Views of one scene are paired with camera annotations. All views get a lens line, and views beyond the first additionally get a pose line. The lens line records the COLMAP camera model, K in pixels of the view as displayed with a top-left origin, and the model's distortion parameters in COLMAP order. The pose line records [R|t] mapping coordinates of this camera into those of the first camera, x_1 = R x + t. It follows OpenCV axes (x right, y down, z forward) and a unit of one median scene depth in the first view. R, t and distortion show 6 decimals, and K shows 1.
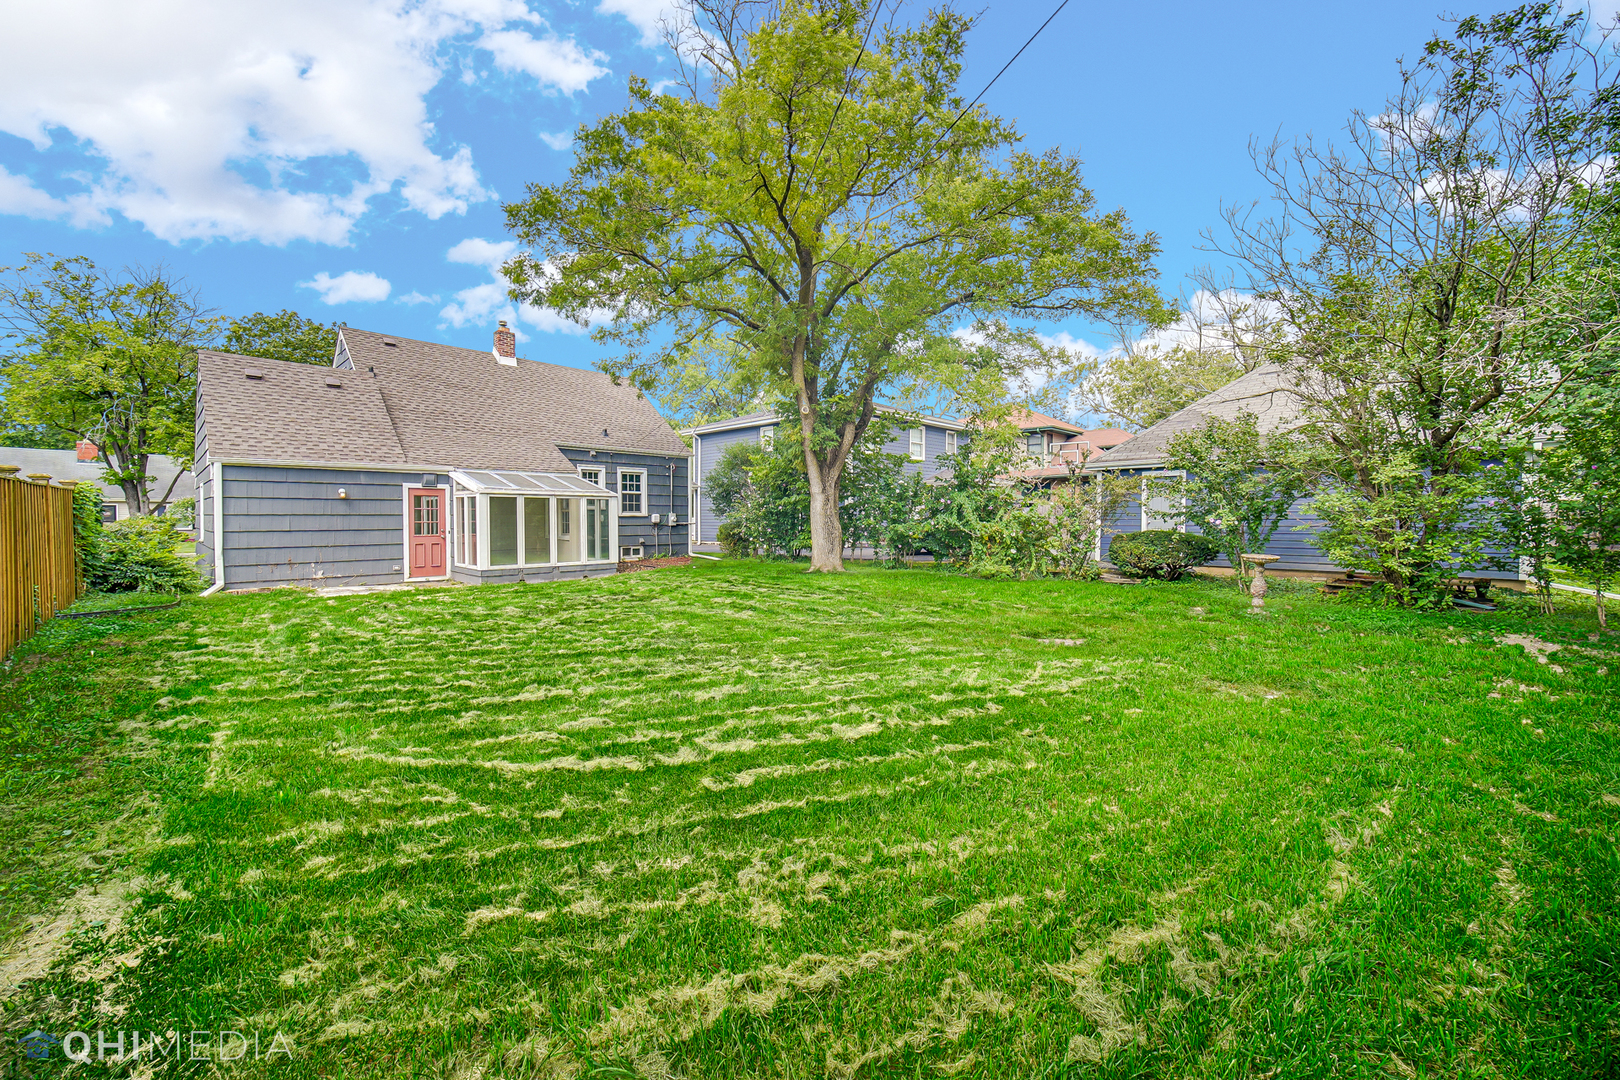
lens RADIAL K [[603.1, 0, 776.6], [0, 603.1, 512.8], [0, 0, 1]] dist [-0.000515, 0.000019]
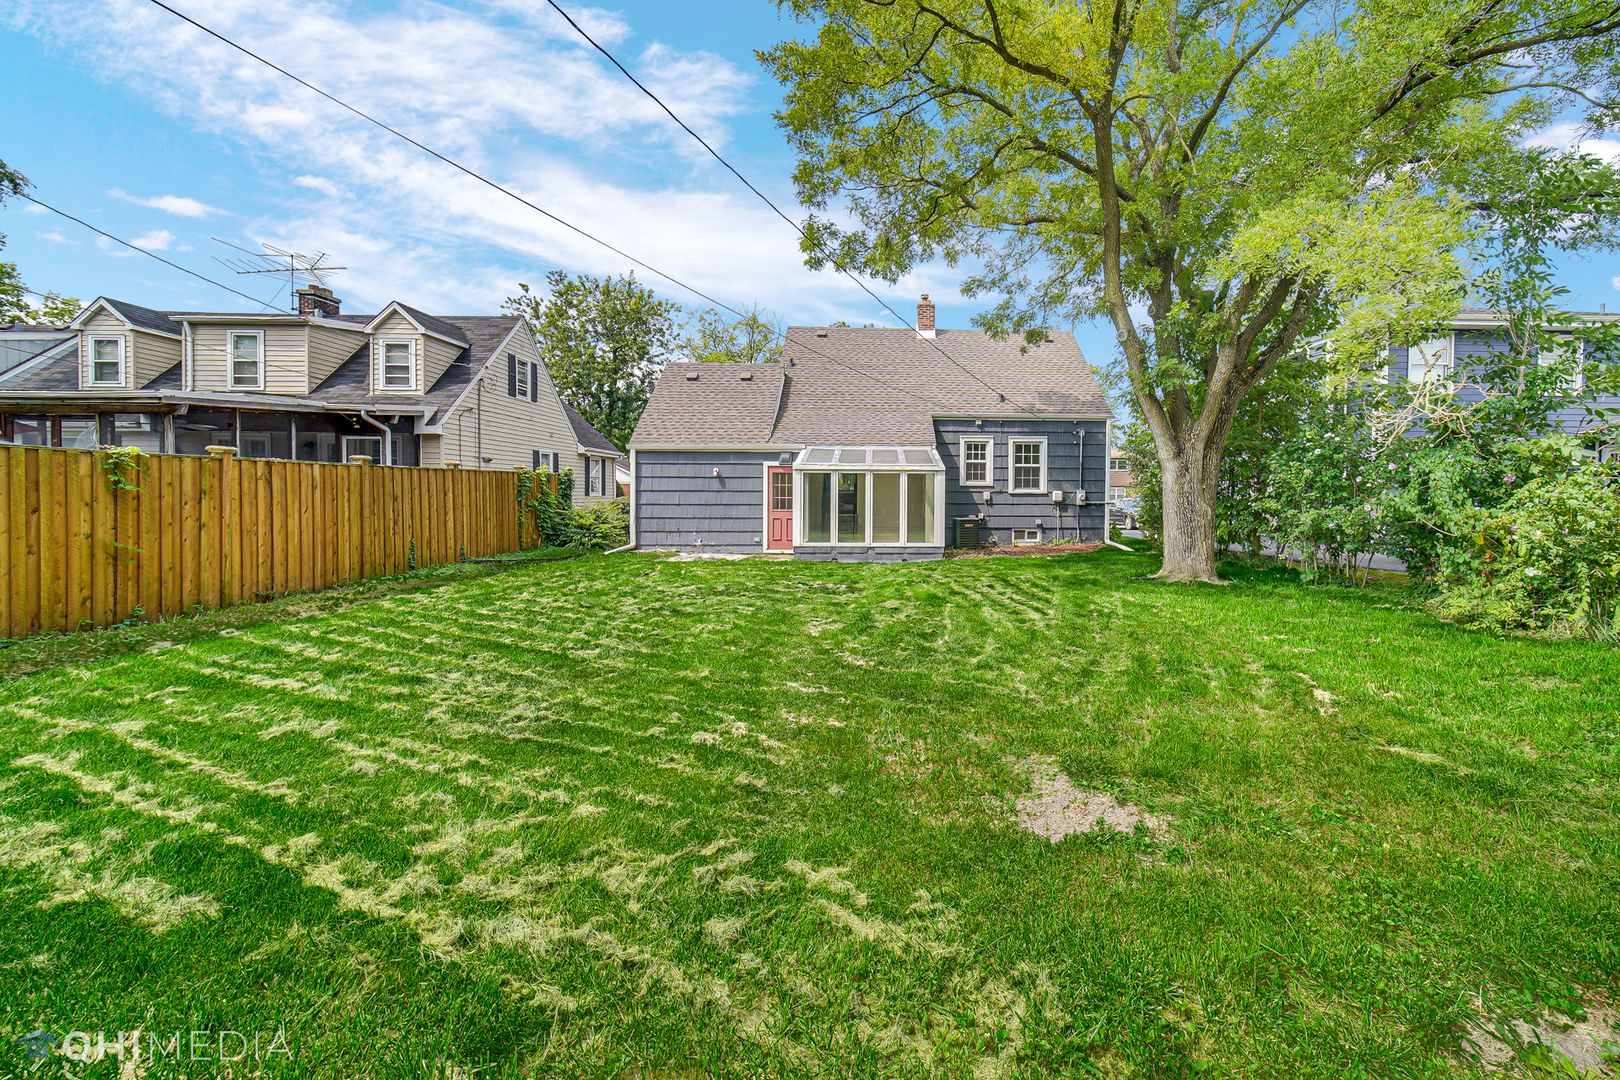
lens RADIAL K [[644.1, 0, 800.8], [0, 644.1, 496.8], [0, 0, 1]] dist [0.000831, 0.000255]
pose [[0.757553, 0.007645, -0.652729, 0.186895], [-0.000506, 0.999938, 0.011125, 0.000817], [0.652773, -0.008097, 0.757510, 0.168479]]
